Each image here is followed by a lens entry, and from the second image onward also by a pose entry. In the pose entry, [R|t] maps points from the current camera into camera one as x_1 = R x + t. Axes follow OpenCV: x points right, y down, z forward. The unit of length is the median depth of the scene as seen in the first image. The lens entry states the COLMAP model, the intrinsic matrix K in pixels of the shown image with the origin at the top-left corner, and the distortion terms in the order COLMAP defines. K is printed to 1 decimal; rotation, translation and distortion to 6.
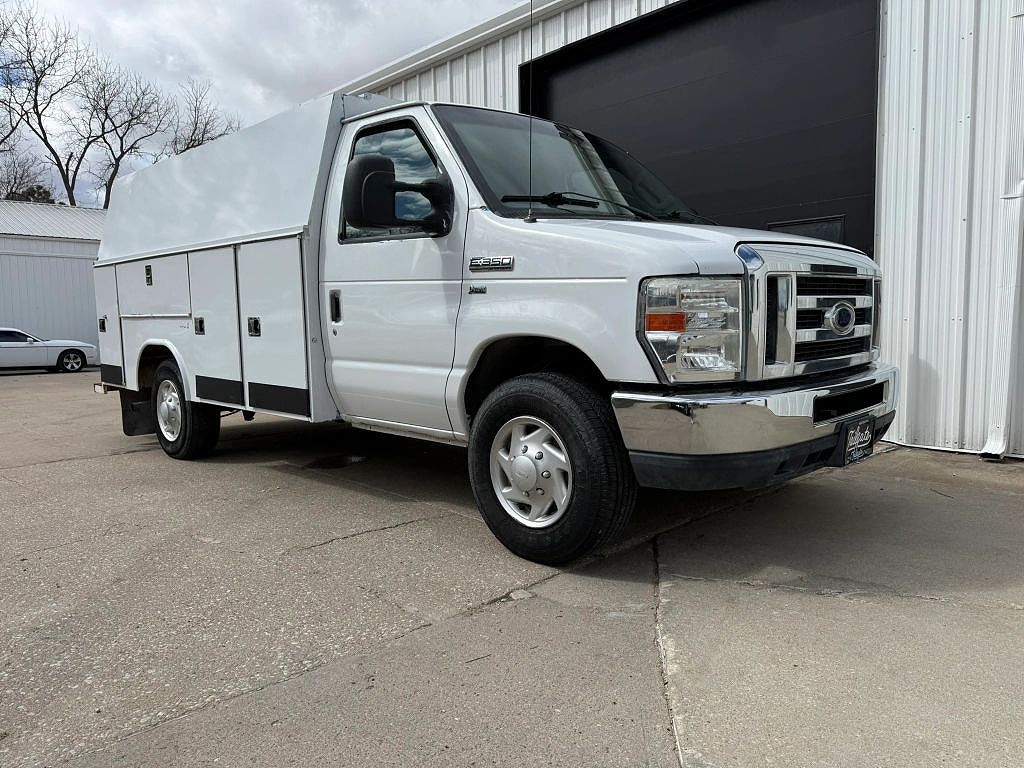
lens RADIAL K [[718.2, 0, 512.0], [0, 718.2, 384.0], [0, 0, 1]] dist [0.085735, 0.000942]
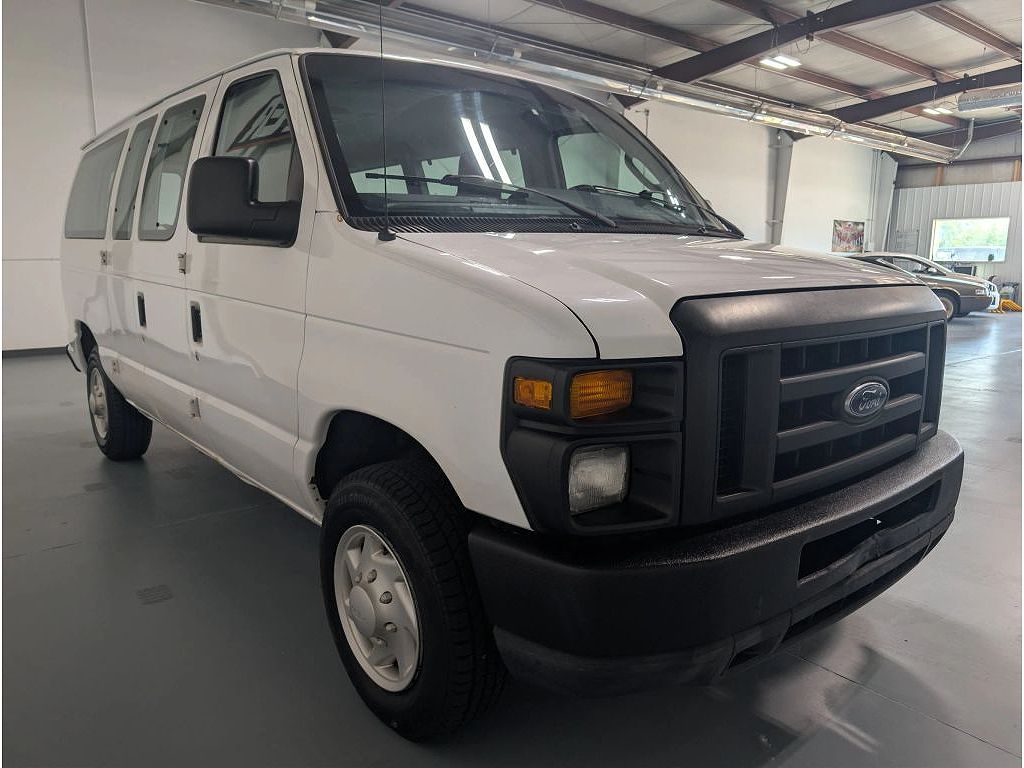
lens RADIAL K [[718.2, 0, 512.0], [0, 718.2, 384.0], [0, 0, 1]] dist [0.085735, 0.000942]
pose [[0.994379, 0.048561, -0.094088, 0.216031], [-0.042025, 0.996644, 0.070246, -0.149788], [0.097183, -0.065897, 0.993083, 0.351907]]
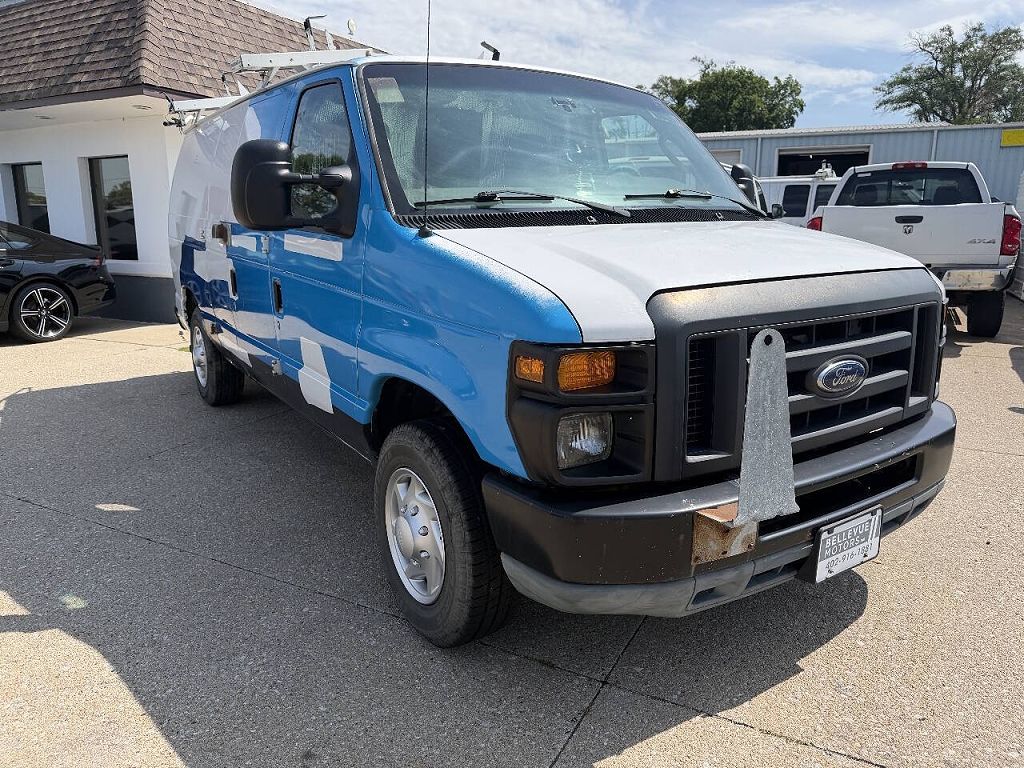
lens RADIAL K [[718.2, 0, 512.0], [0, 718.2, 384.0], [0, 0, 1]] dist [0.085735, 0.000942]
pose [[0.977993, 0.071701, -0.195930, 0.295238], [-0.046069, 0.990127, 0.132384, -0.179747], [0.203488, -0.120444, 0.971641, 0.236029]]
